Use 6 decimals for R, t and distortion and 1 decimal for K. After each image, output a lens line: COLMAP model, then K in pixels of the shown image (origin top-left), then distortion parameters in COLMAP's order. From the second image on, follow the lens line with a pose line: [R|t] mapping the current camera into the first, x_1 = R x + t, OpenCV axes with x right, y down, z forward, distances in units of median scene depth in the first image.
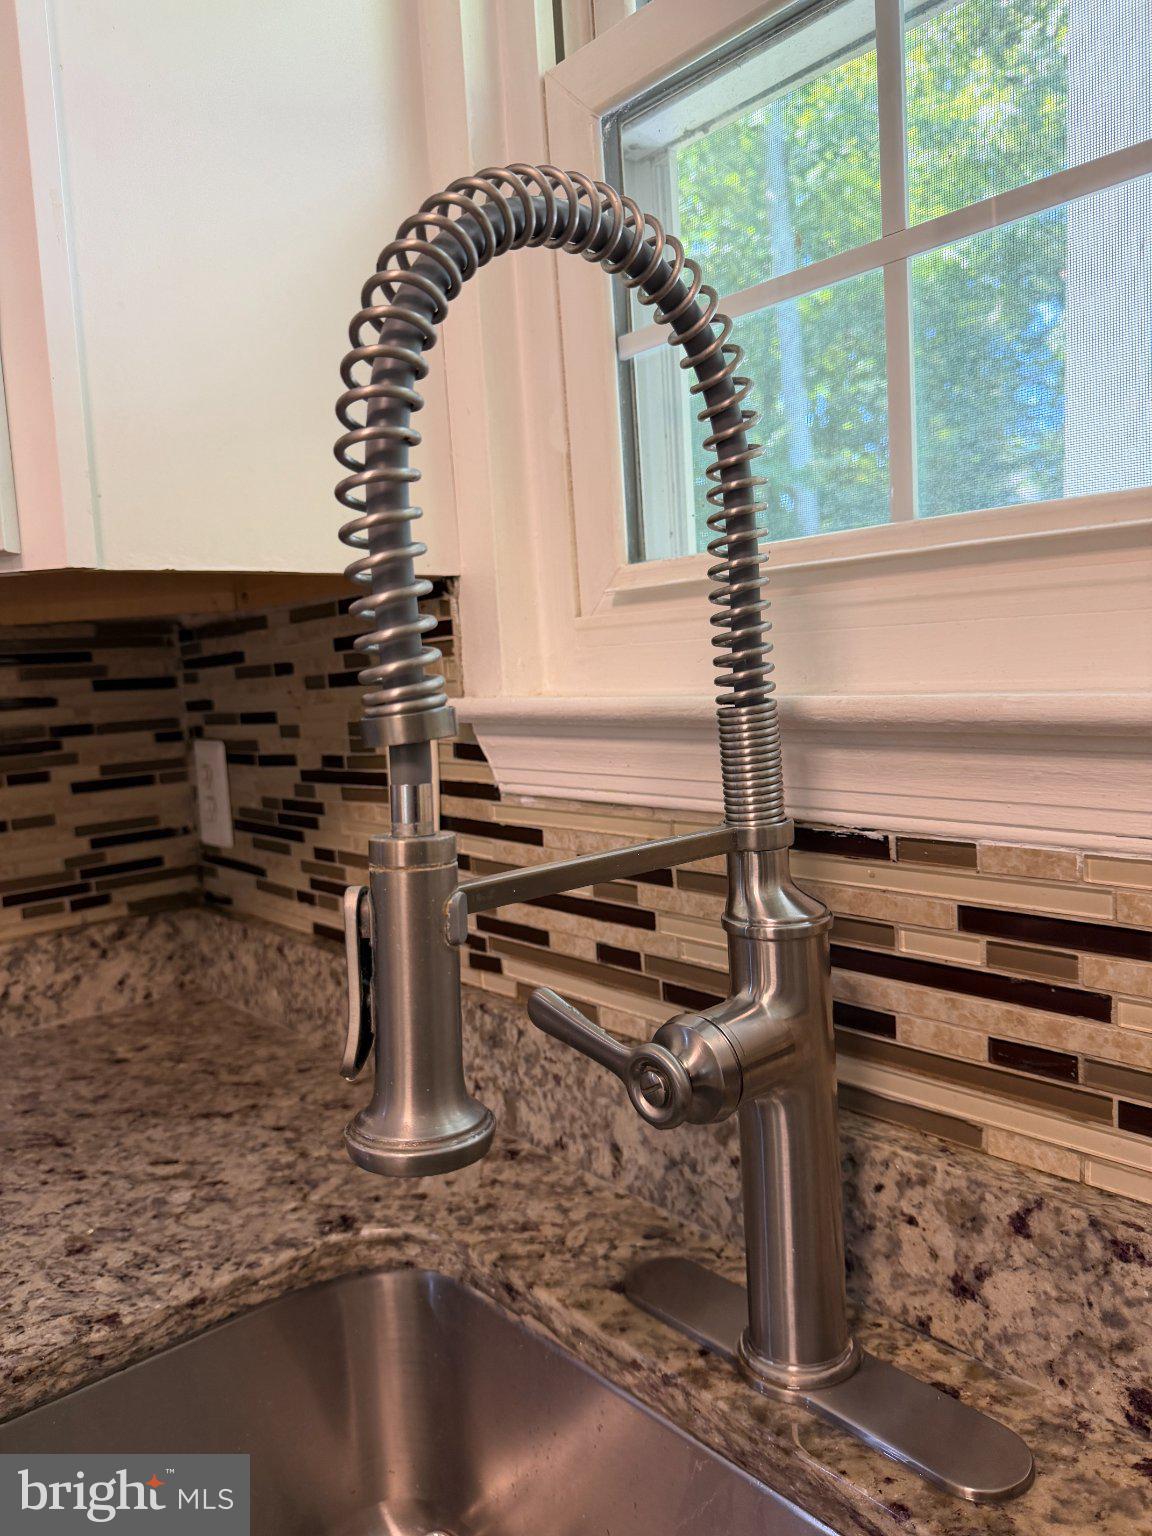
lens RADIAL K [[1100.9, 0, 576.0], [0, 1100.9, 768.0], [0, 0, 1]] dist [-0.003713, -0.001811]
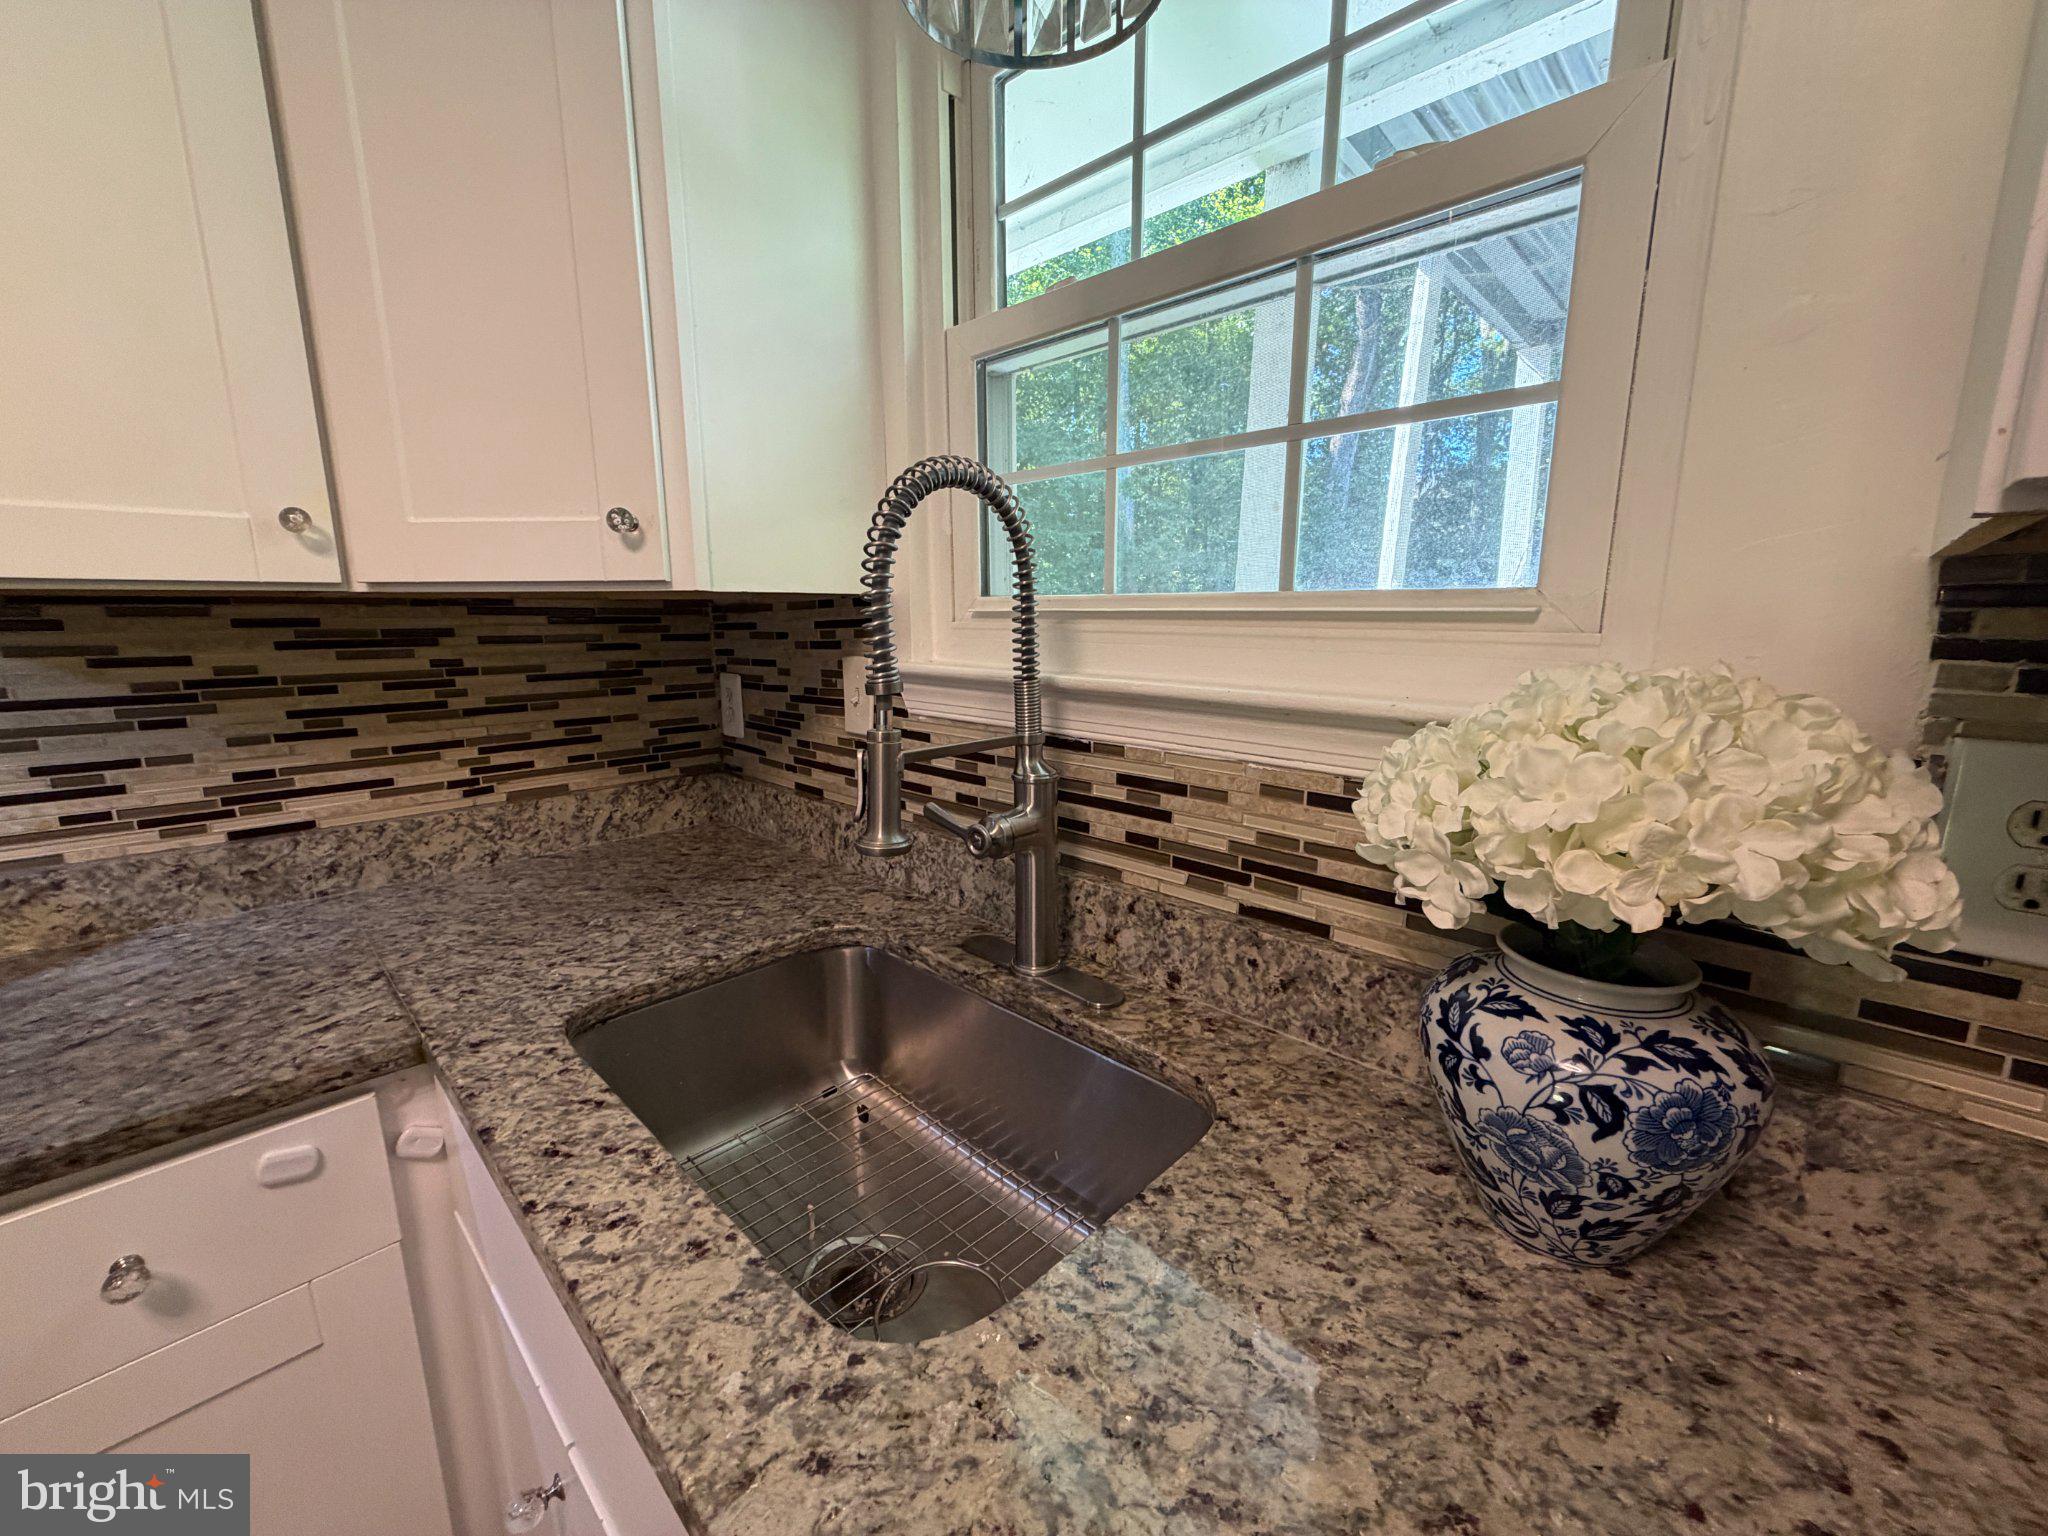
lens RADIAL K [[811.8, 0, 1013.9], [0, 811.8, 770.2], [0, 0, 1]] dist [-0.000423, -0.000436]
pose [[0.995704, 0.039397, 0.083788, -0.002354], [-0.046800, 0.994994, 0.088299, -0.016358], [-0.079890, -0.091841, 0.992564, -0.549584]]
